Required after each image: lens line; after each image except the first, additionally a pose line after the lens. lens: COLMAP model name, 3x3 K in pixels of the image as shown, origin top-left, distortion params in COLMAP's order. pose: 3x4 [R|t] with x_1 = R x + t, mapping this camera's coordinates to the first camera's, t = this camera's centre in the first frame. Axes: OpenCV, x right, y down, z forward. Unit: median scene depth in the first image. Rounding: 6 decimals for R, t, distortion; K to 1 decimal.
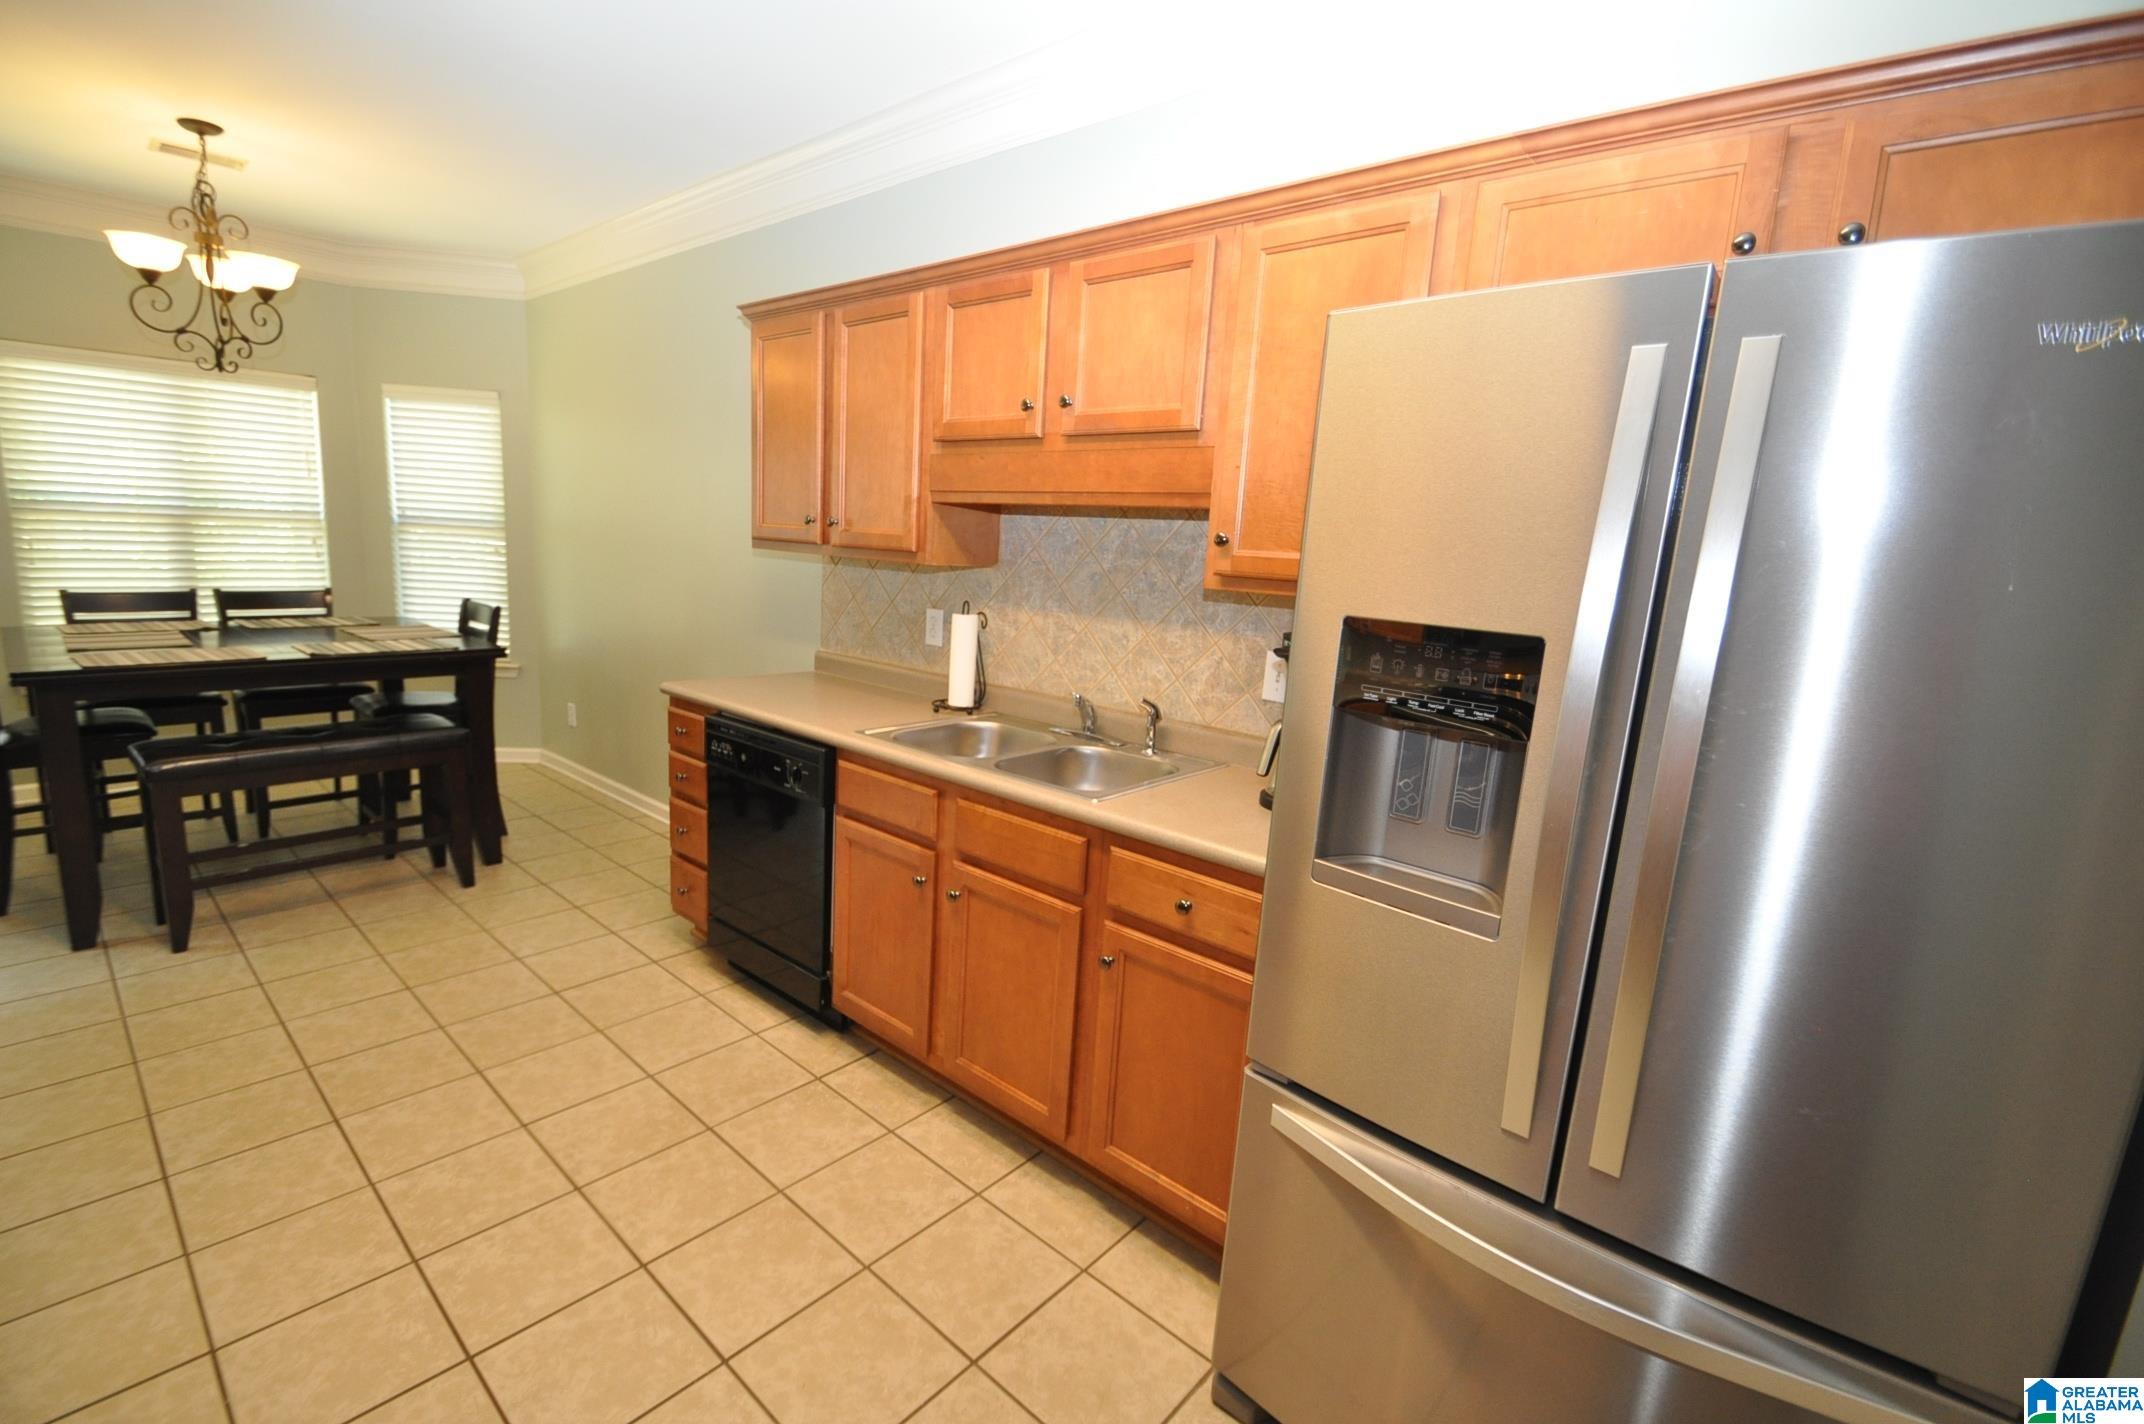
lens RADIAL K [[940.9, 0, 1044.6], [0, 940.9, 710.2], [0, 0, 1]] dist [-0.000550, -0.000703]
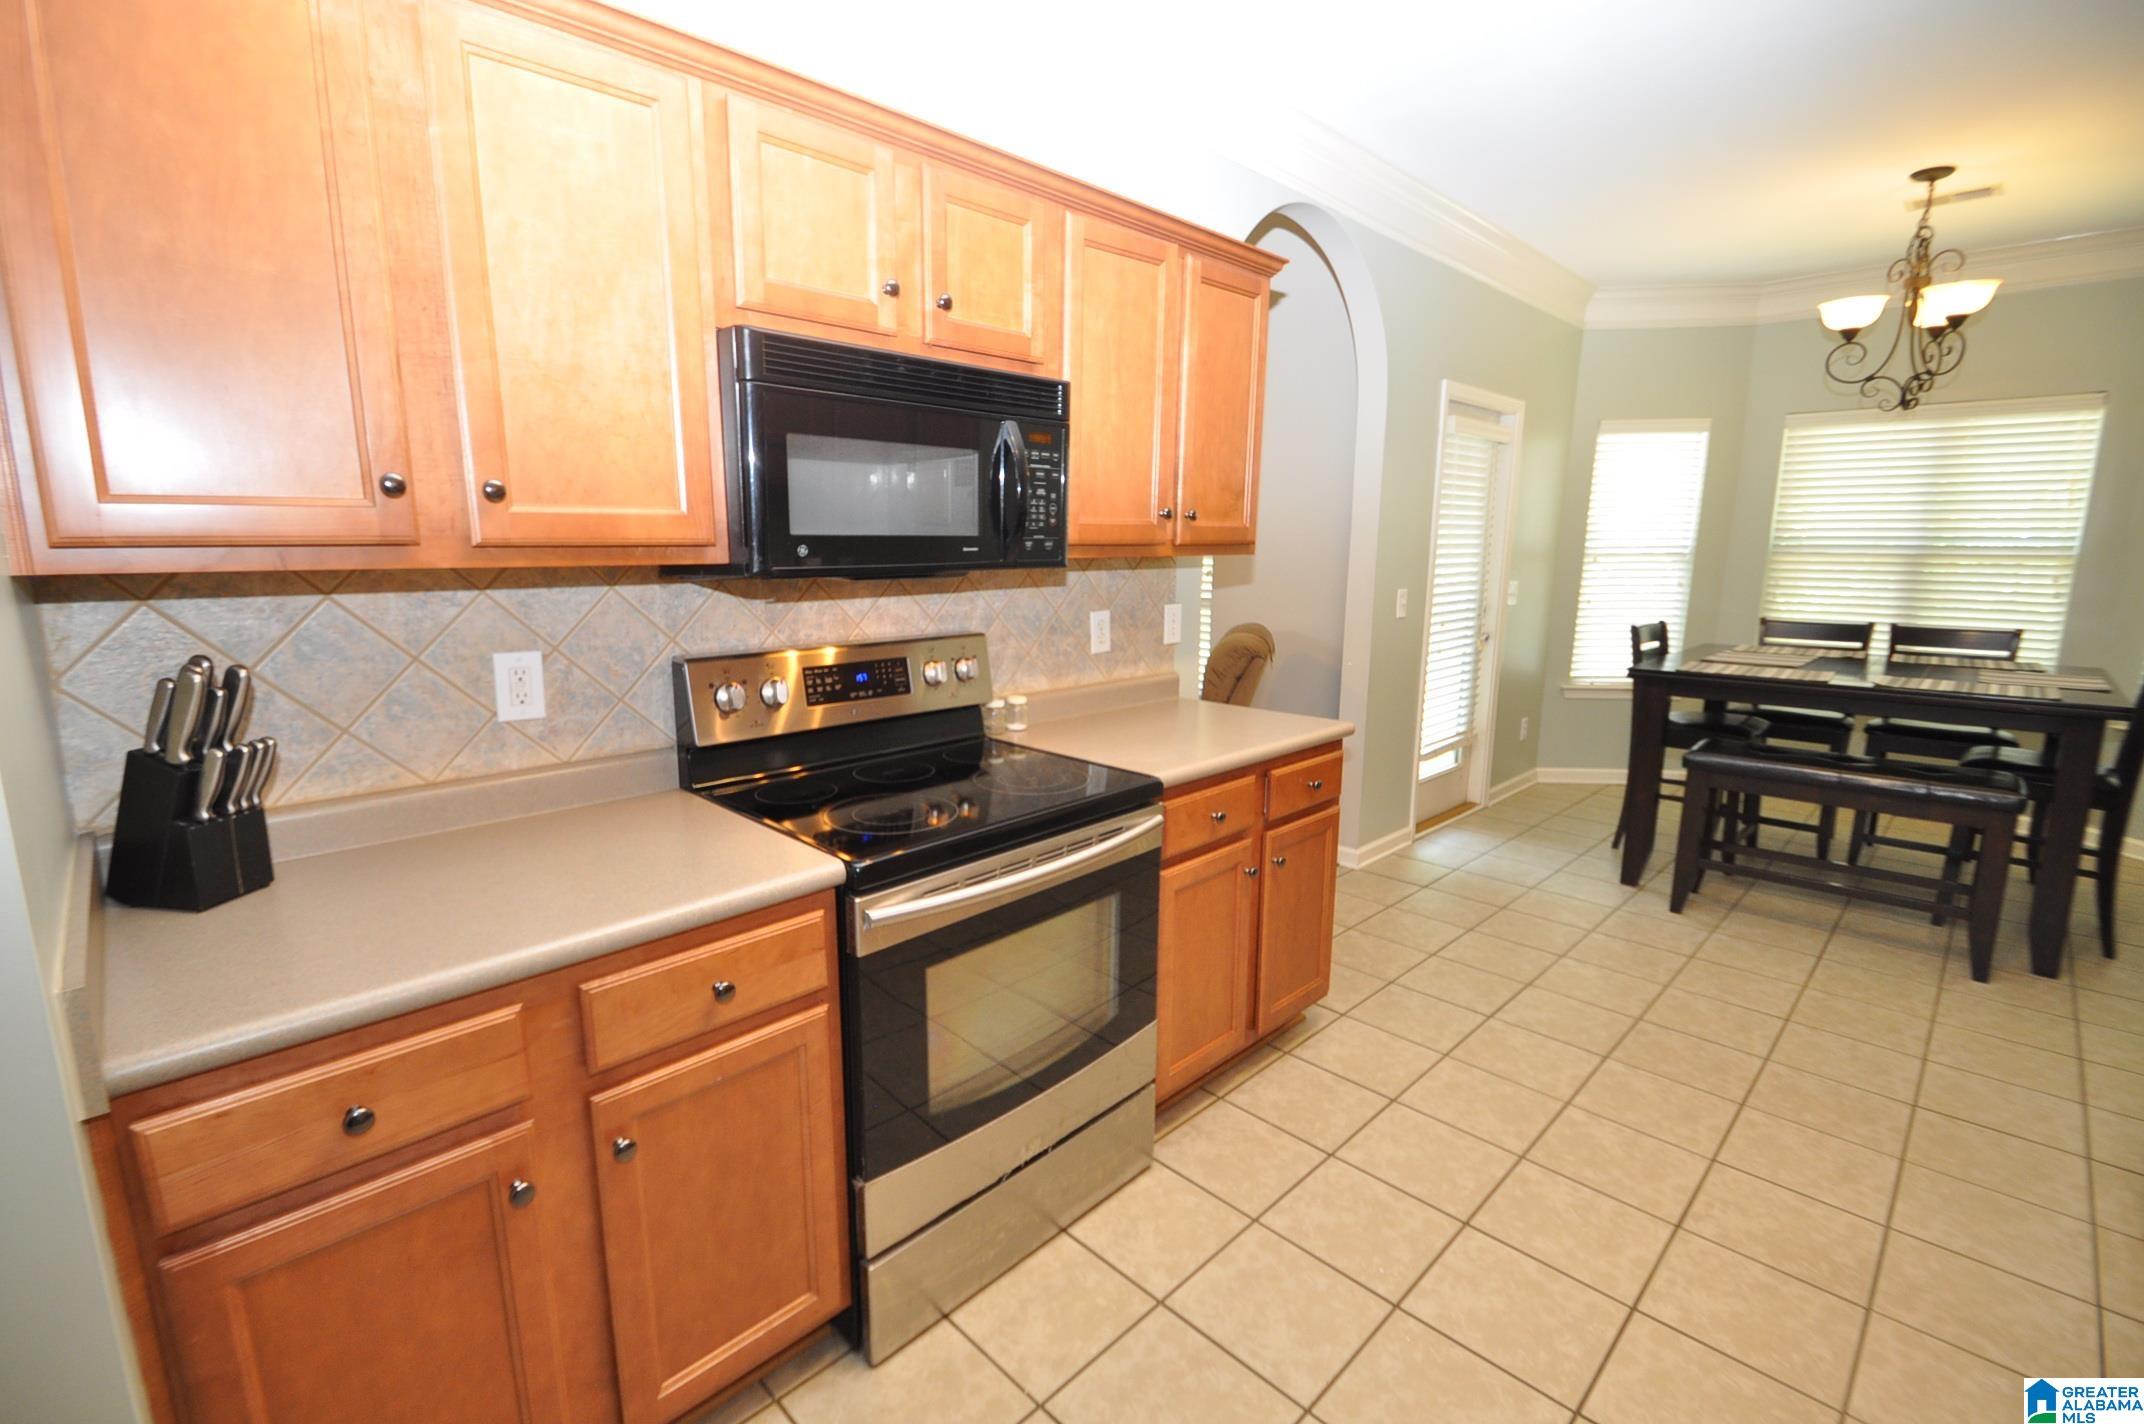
lens RADIAL K [[936.3, 0, 1070.4], [0, 936.3, 782.9], [0, 0, 1]] dist [0.000134, -0.017832]
pose [[-0.046758, 0.202700, -0.978124, 0.274335], [-0.173710, 0.962625, 0.207792, -0.020534], [0.983686, 0.179625, -0.009800, 0.213496]]
